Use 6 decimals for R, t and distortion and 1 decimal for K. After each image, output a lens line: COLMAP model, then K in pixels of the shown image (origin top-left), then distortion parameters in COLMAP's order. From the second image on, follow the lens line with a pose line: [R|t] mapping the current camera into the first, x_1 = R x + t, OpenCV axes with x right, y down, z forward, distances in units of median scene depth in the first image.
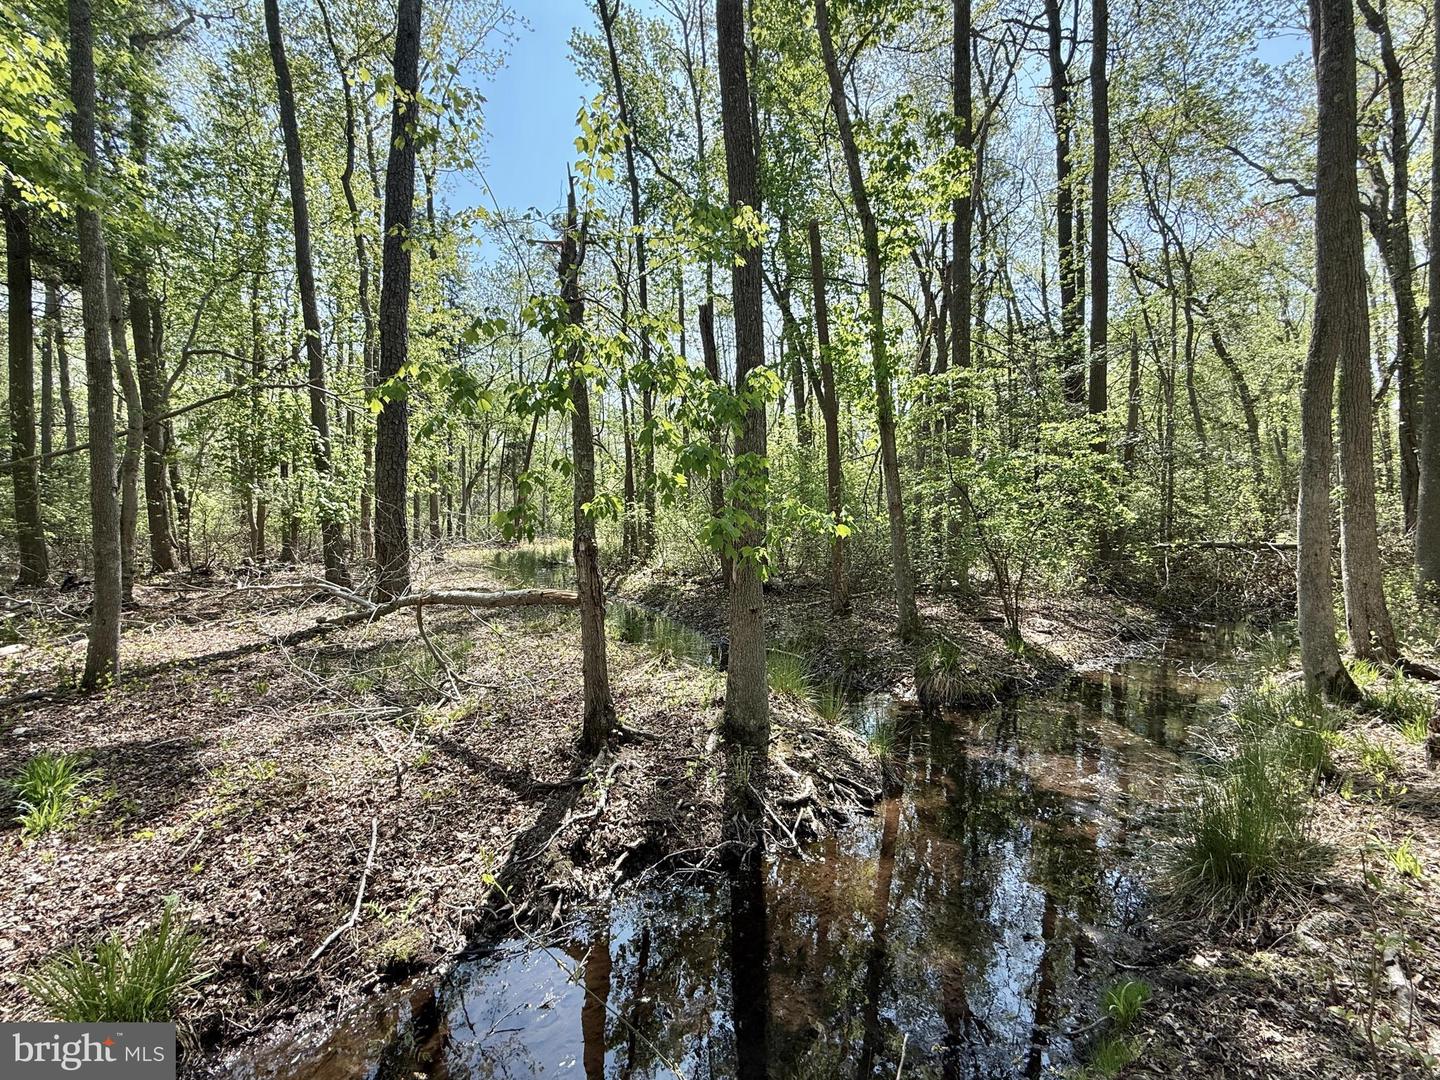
lens RADIAL K [[576.7, 0, 727.2], [0, 576.7, 544.1], [0, 0, 1]] dist [0.001050, 0.000212]
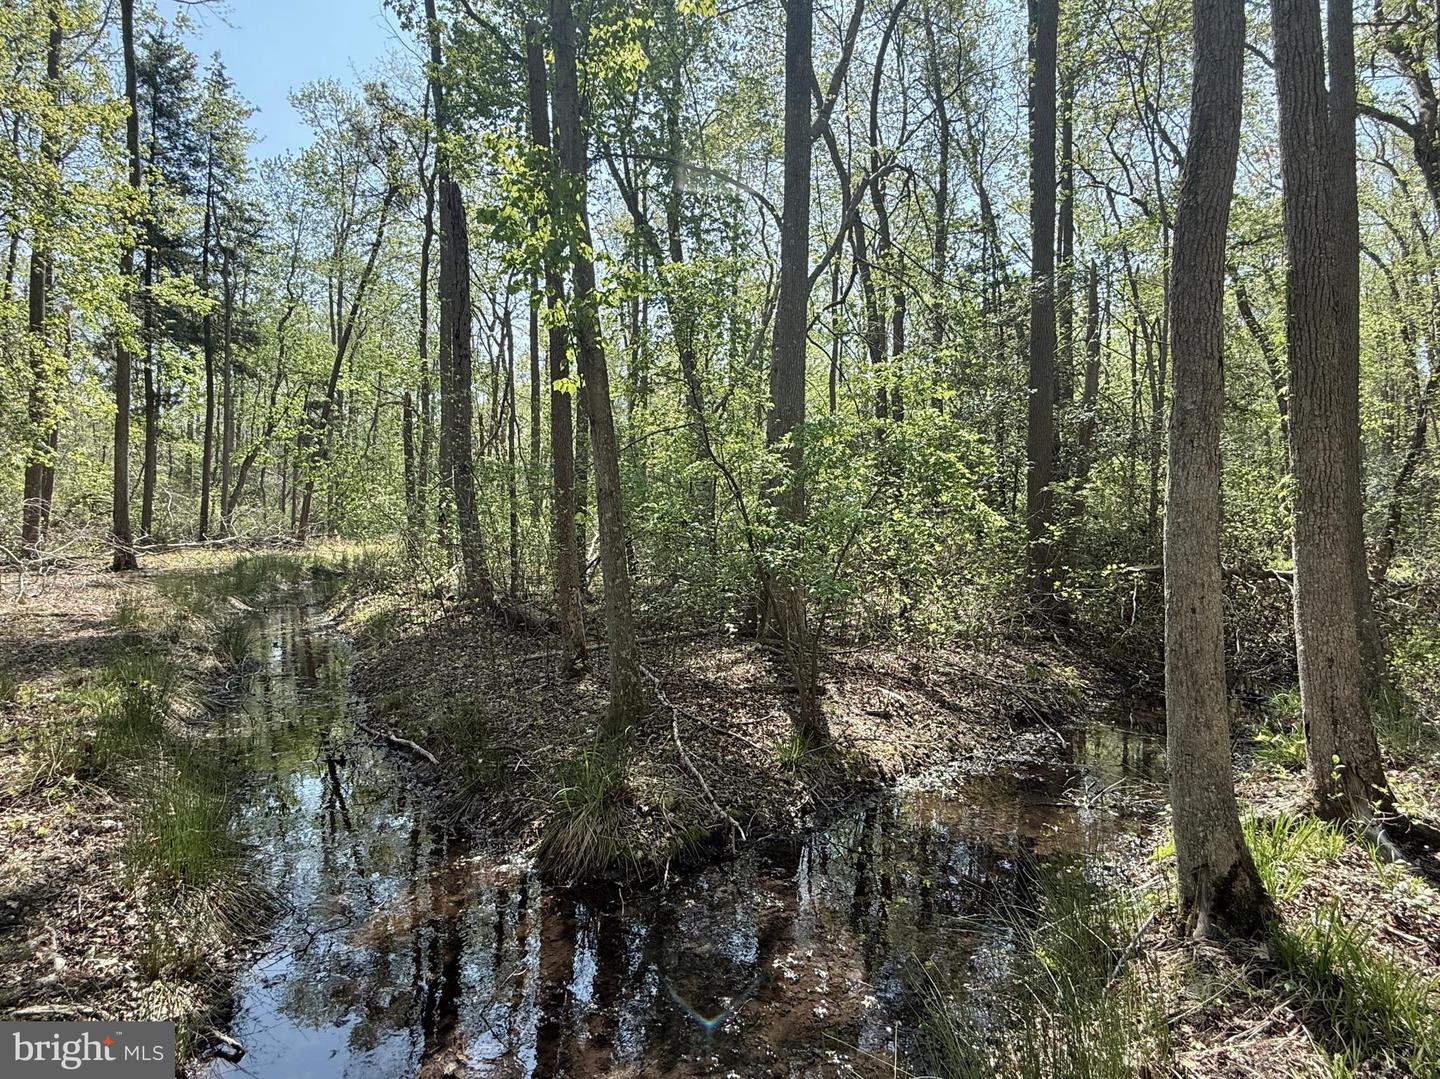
lens RADIAL K [[745.5, 0, 720.0], [0, 745.5, 539.5], [0, 0, 1]] dist [-0.004270, -0.001576]
pose [[0.997131, 0.027653, 0.070468, 0.810892], [-0.026352, 0.999466, -0.019320, -0.025276], [-0.070964, 0.017408, 0.997327, 0.585703]]
